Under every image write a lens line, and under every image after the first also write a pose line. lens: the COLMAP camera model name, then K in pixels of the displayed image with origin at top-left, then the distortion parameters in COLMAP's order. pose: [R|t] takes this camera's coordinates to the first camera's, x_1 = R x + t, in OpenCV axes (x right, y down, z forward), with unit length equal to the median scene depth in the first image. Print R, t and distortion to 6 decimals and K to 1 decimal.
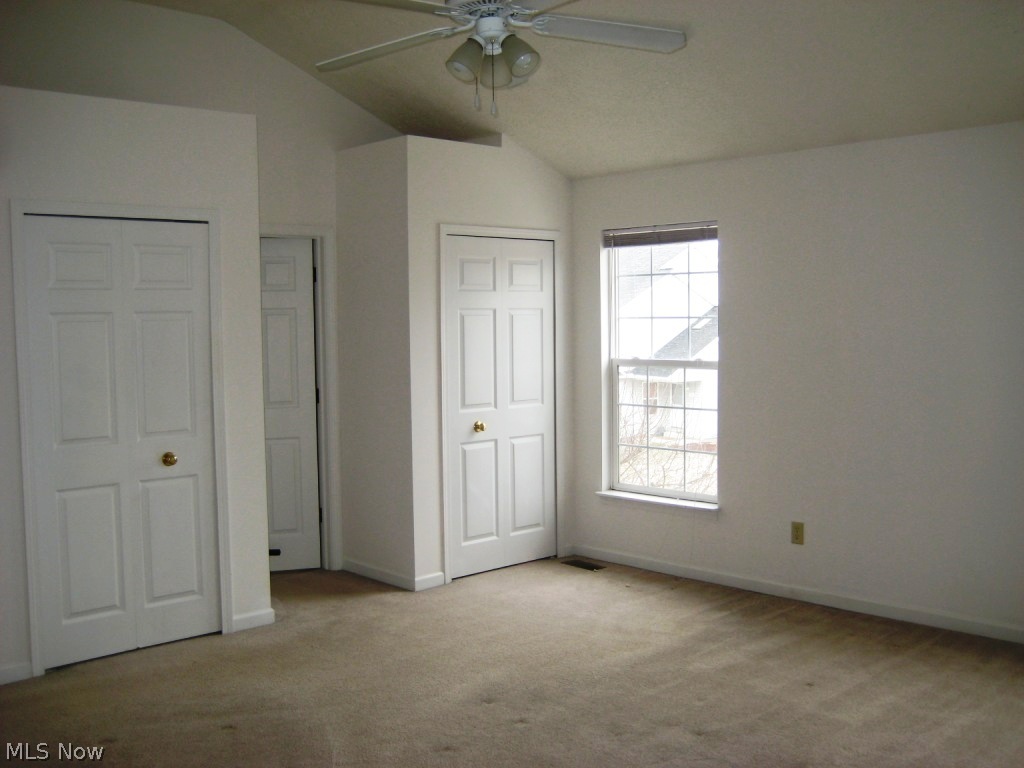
lens RADIAL K [[1065.6, 0, 511.1], [0, 1065.6, 380.6], [0, 0, 1]] dist [-0.099494, 0.000000]
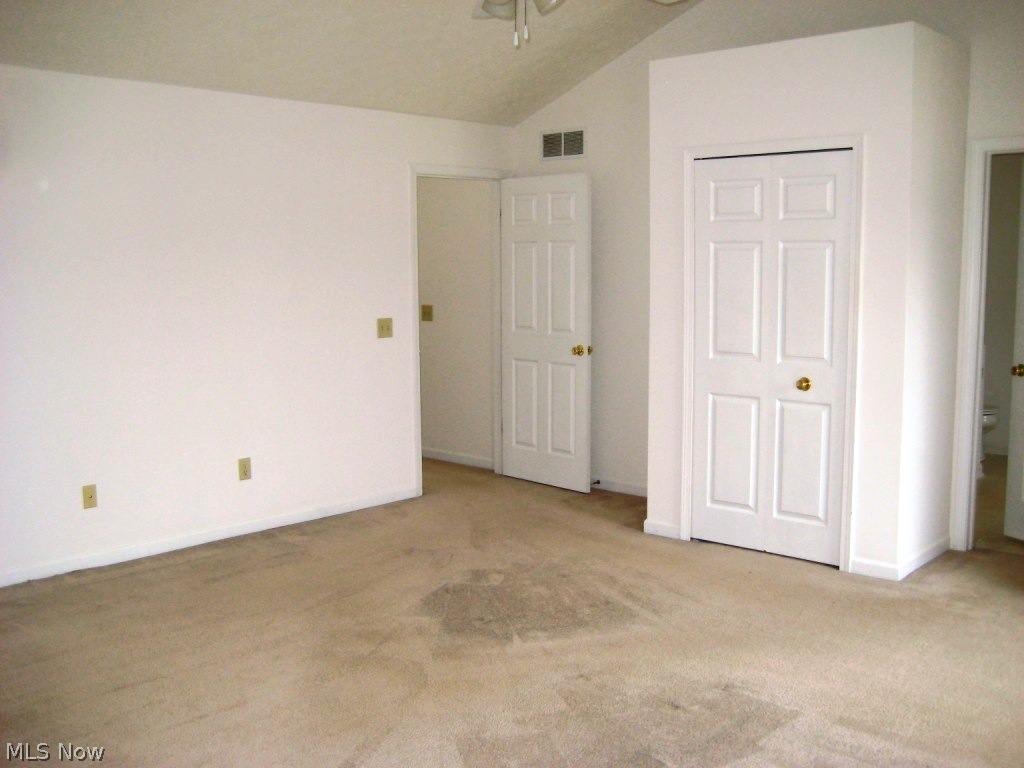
lens RADIAL K [[1065.6, 0, 511.5], [0, 1065.6, 386.5], [0, 0, 1]] dist [-0.099494, 0.000000]
pose [[0.077980, 0.136581, -0.987555, 0.696642], [-0.052871, 0.989744, 0.132708, -0.047031], [0.995552, 0.041865, 0.084401, 0.643418]]
